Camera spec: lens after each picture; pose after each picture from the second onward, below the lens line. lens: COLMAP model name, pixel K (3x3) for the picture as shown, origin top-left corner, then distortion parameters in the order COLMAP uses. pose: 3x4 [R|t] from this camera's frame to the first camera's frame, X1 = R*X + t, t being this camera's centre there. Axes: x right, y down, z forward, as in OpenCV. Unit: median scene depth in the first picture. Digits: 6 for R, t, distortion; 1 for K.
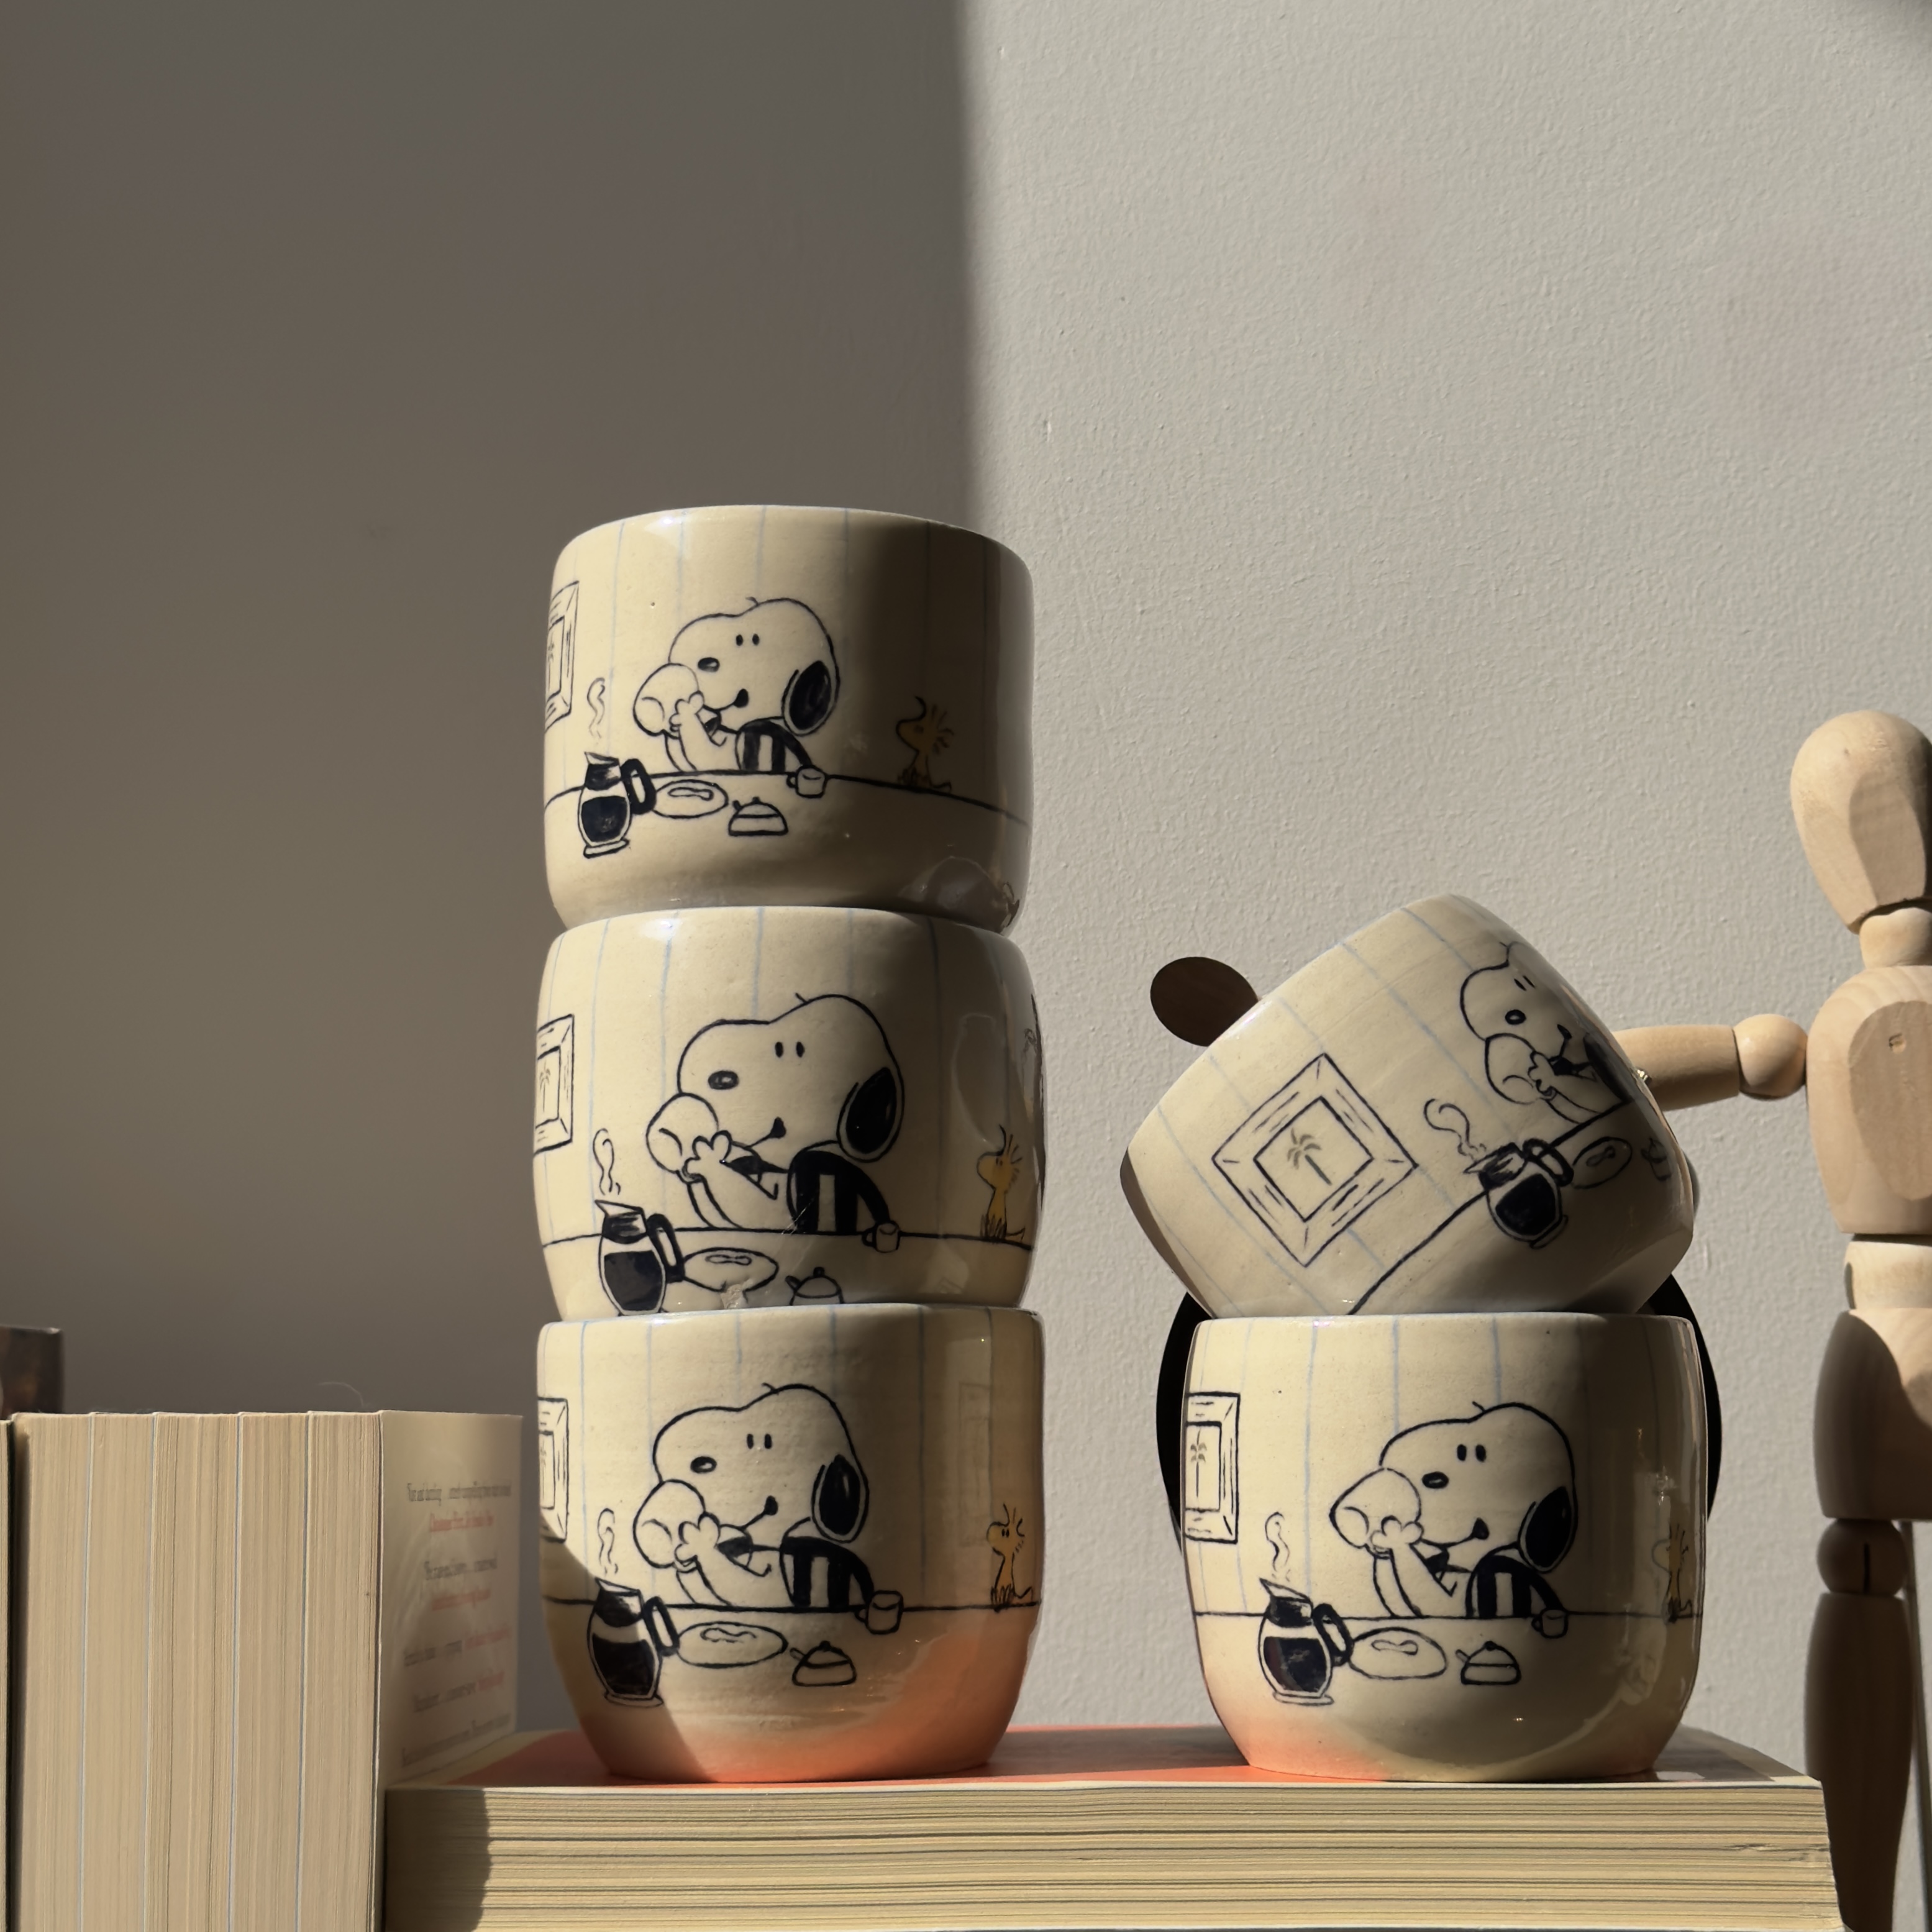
lens RADIAL K [[3814.6, 0, 963.1], [0, 3814.6, 1015.4], [0, 0, 1]] dist [0.134304, 0.325196]
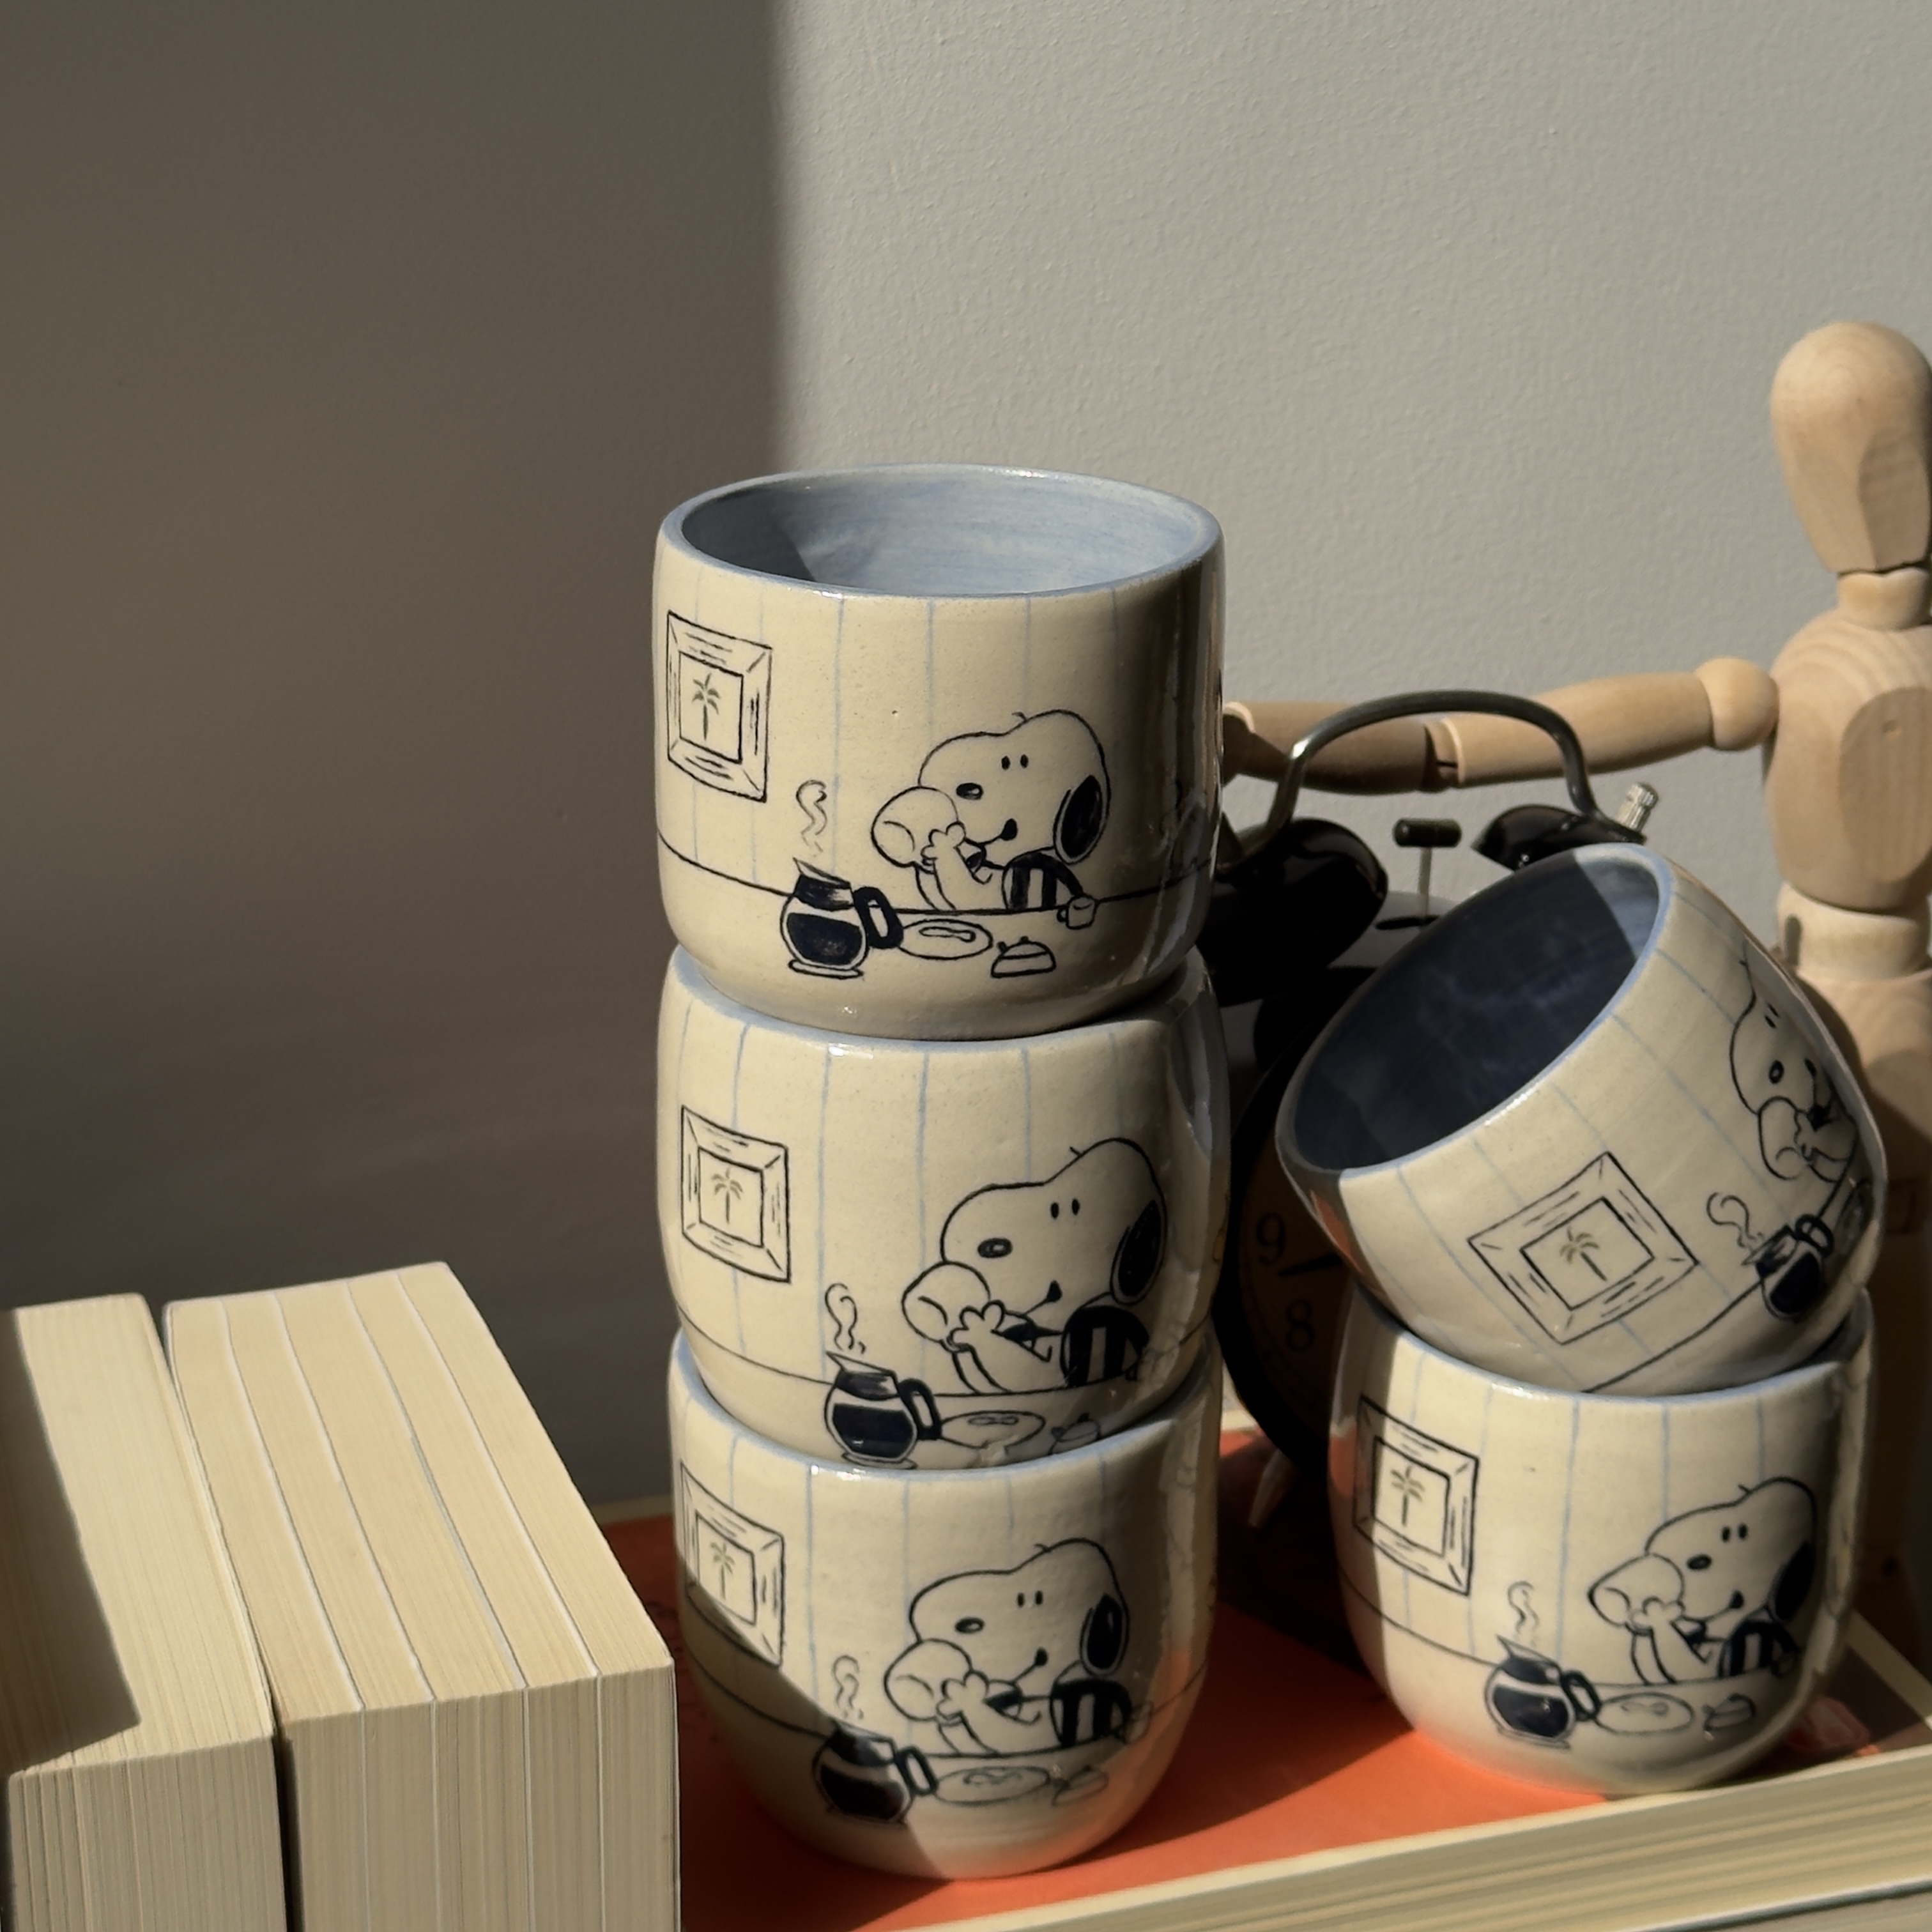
lens RADIAL K [[4947.8, 0, 966.0], [0, 4947.8, 966.0], [0, 0, 1]] dist [0.097839, 0.633941]
pose [[0.939555, -0.110726, 0.323999, -0.435739], [-0.044831, 0.898339, 0.437009, -0.547166], [-0.339450, -0.425119, 0.839075, 0.051035]]
